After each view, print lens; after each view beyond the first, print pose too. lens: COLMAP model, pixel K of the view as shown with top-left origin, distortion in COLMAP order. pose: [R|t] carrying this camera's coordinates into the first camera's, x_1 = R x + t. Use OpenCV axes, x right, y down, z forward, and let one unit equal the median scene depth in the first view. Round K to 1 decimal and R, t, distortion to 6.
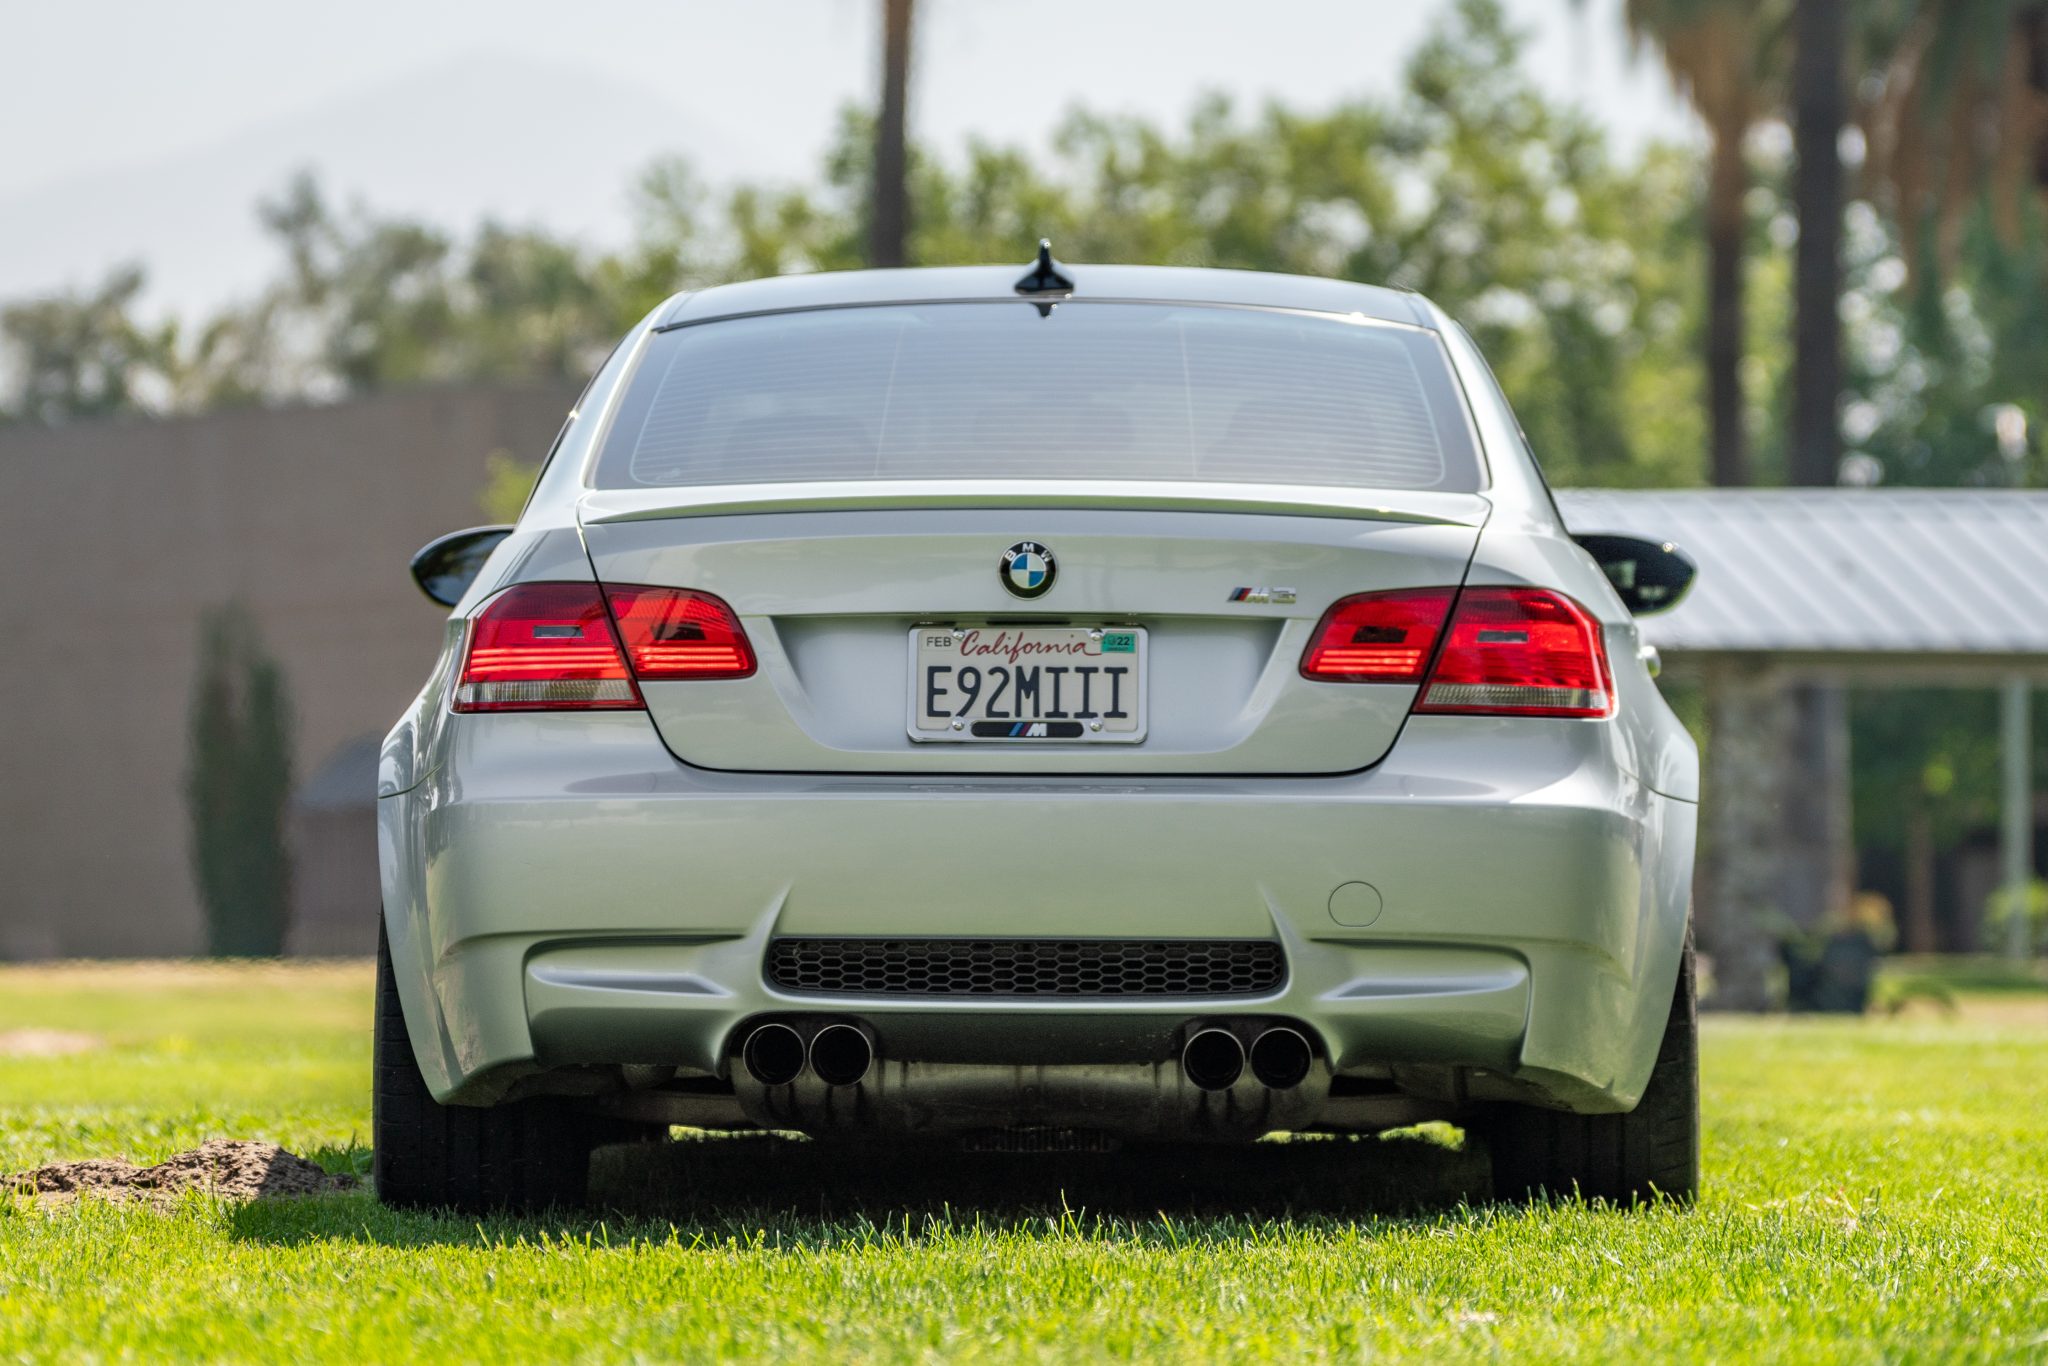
lens RADIAL K [[10351.7, 0, 1024.0], [0, 10351.7, 683.0], [0, 0, 1]] dist [-0.139031, -7.207214]
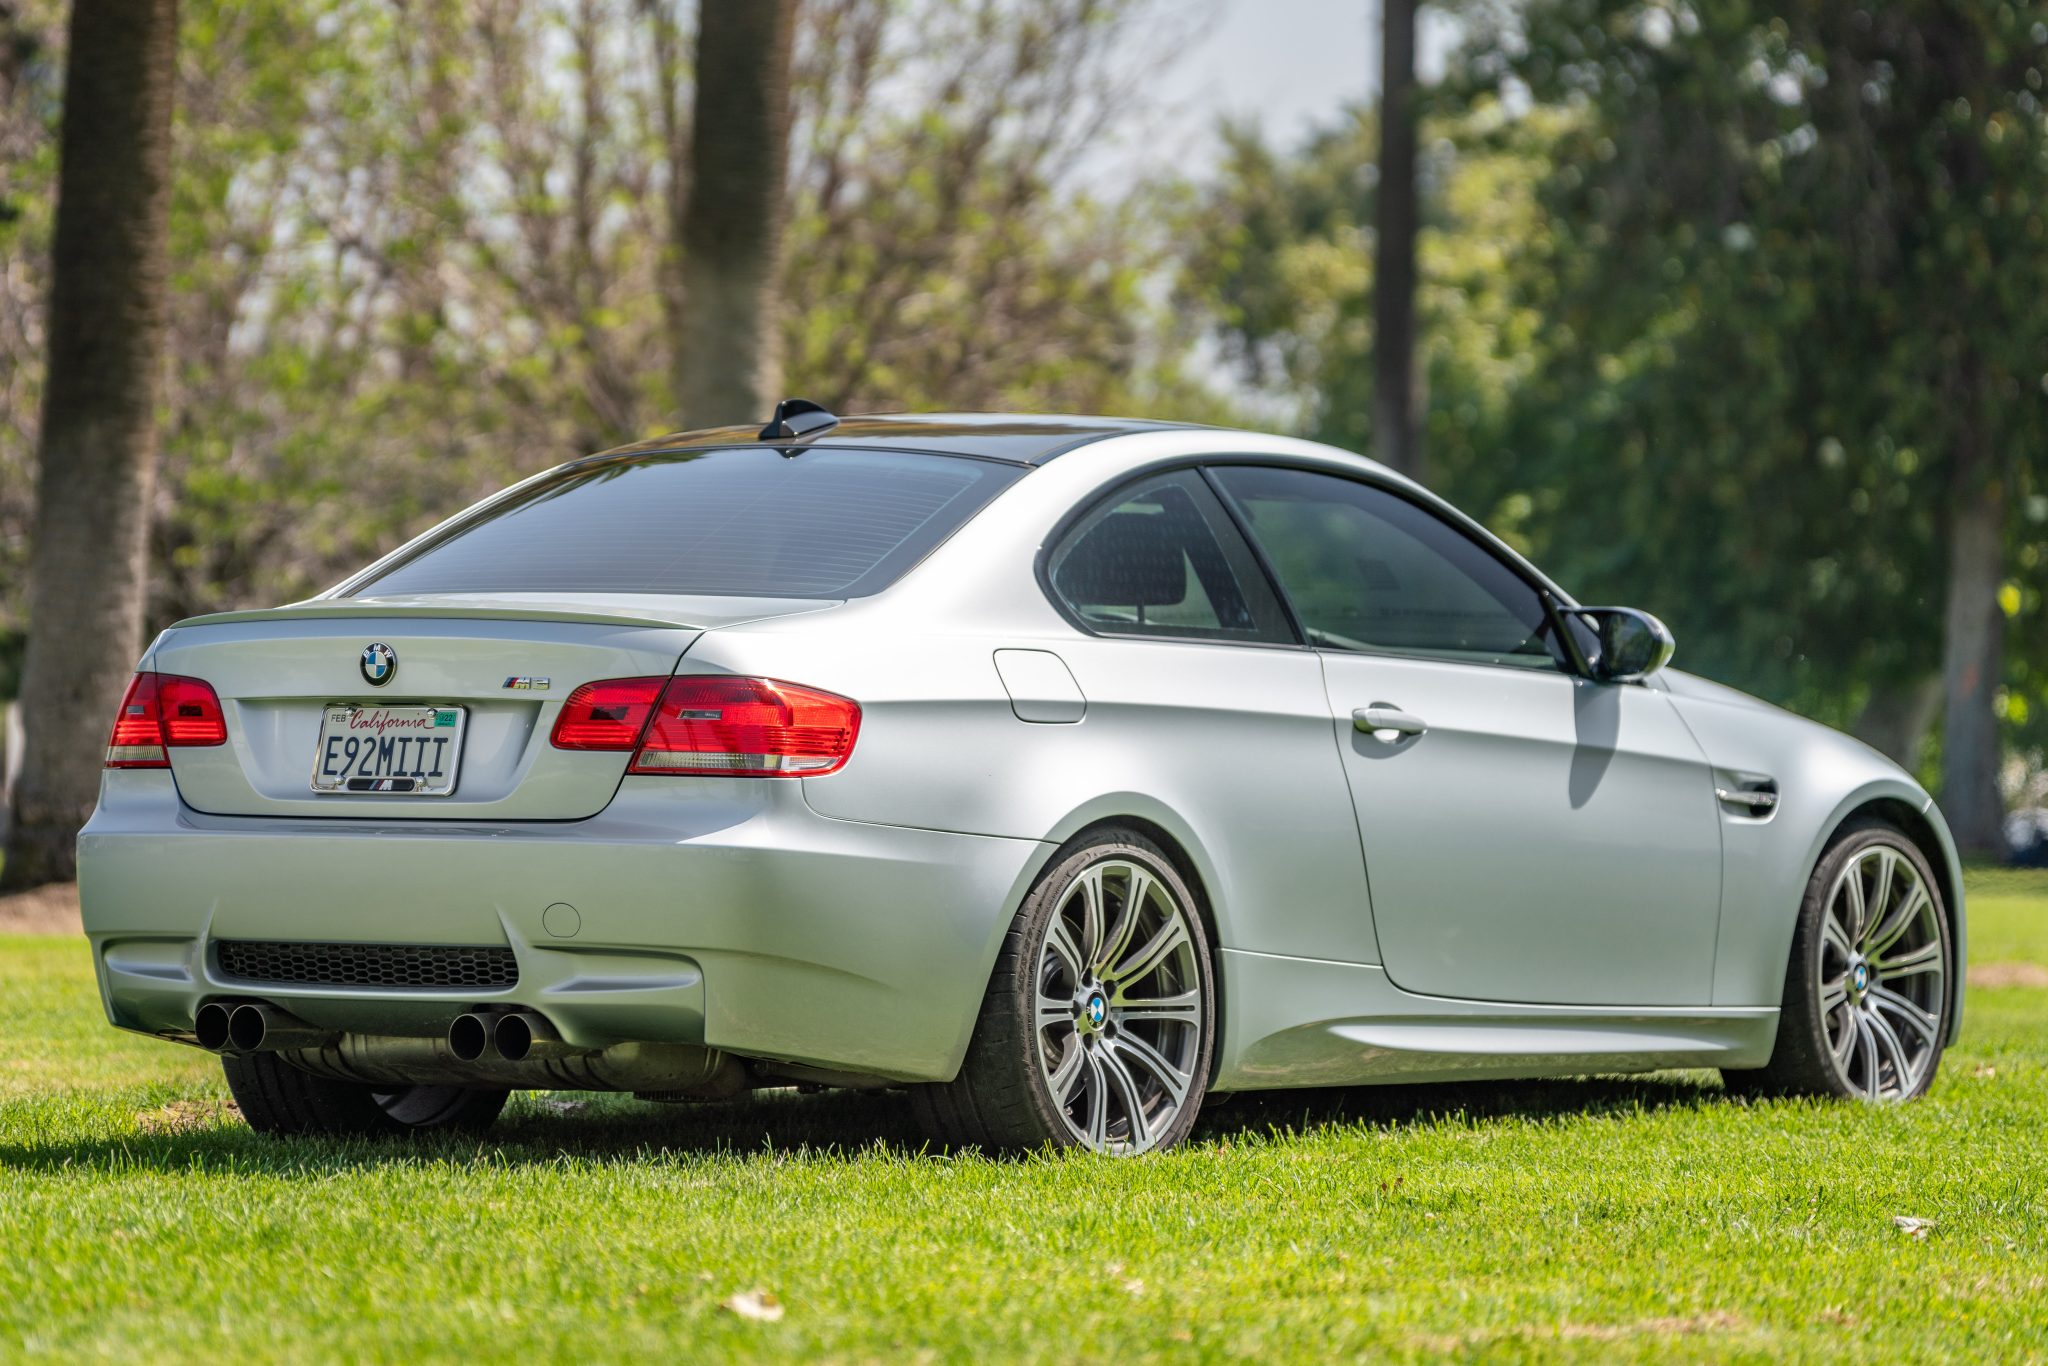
lens RADIAL K [[10351.7, 0, 1024.0], [0, 10351.7, 683.0], [0, 0, 1]] dist [-0.139031, -7.207214]
pose [[0.834769, -0.000674, -0.550600, 0.841604], [0.008656, 0.999892, 0.011900, -0.024860], [0.550532, -0.014700, 0.834685, -0.061557]]
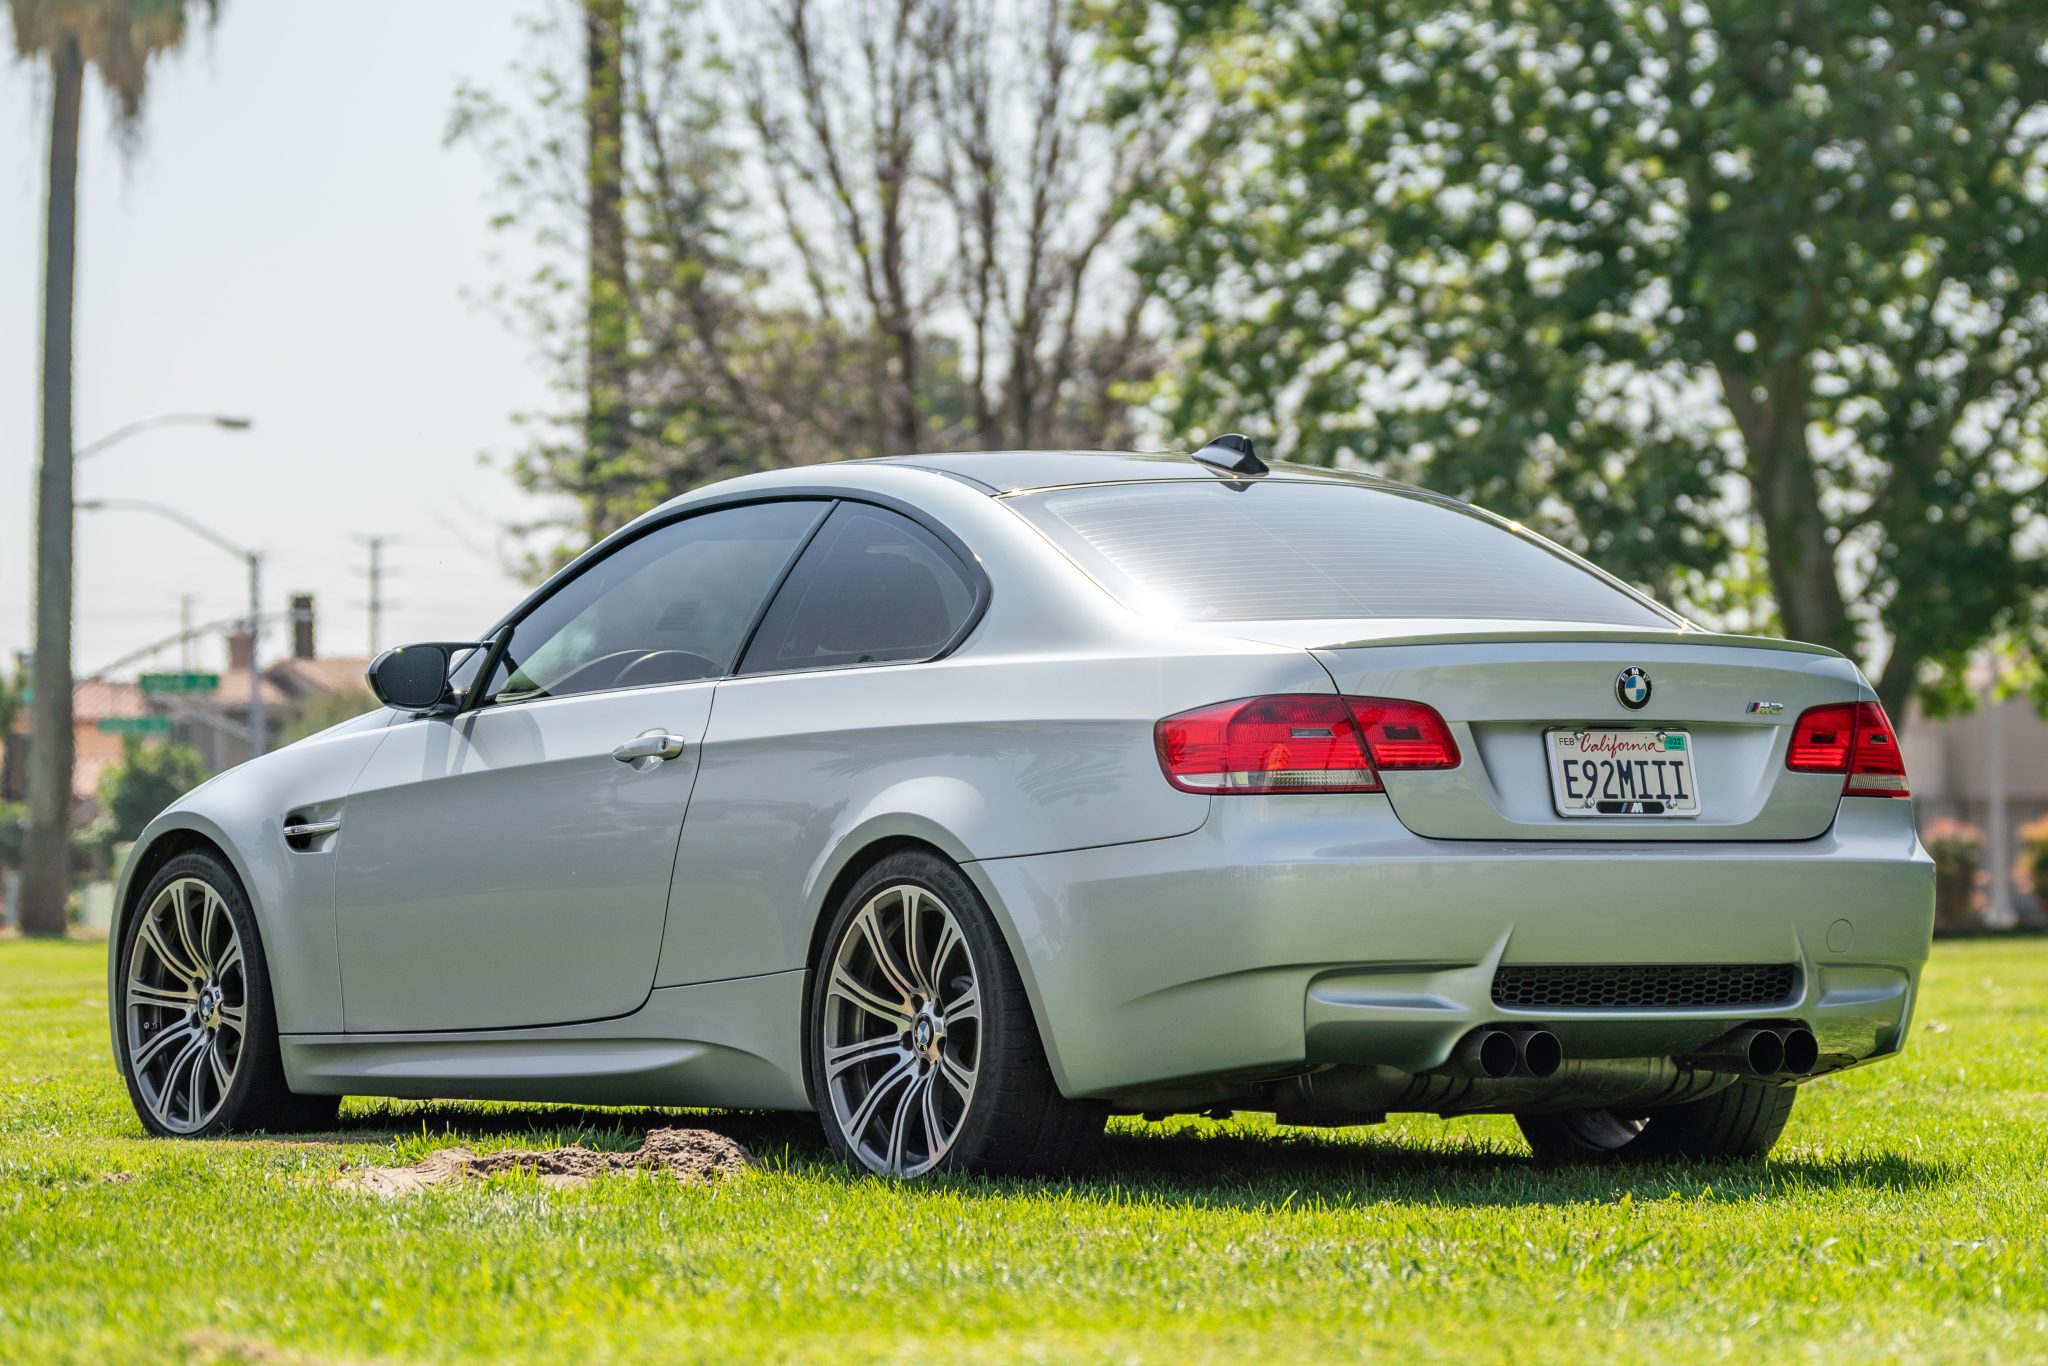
lens RADIAL K [[10351.7, 0, 1024.0], [0, 10351.7, 683.0], [0, 0, 1]] dist [-0.139031, -7.207214]
pose [[0.820442, 0.005214, 0.571706, -0.872172], [-0.008440, 0.999960, 0.002991, -0.015730], [-0.571668, -0.007279, 0.820453, -0.051658]]
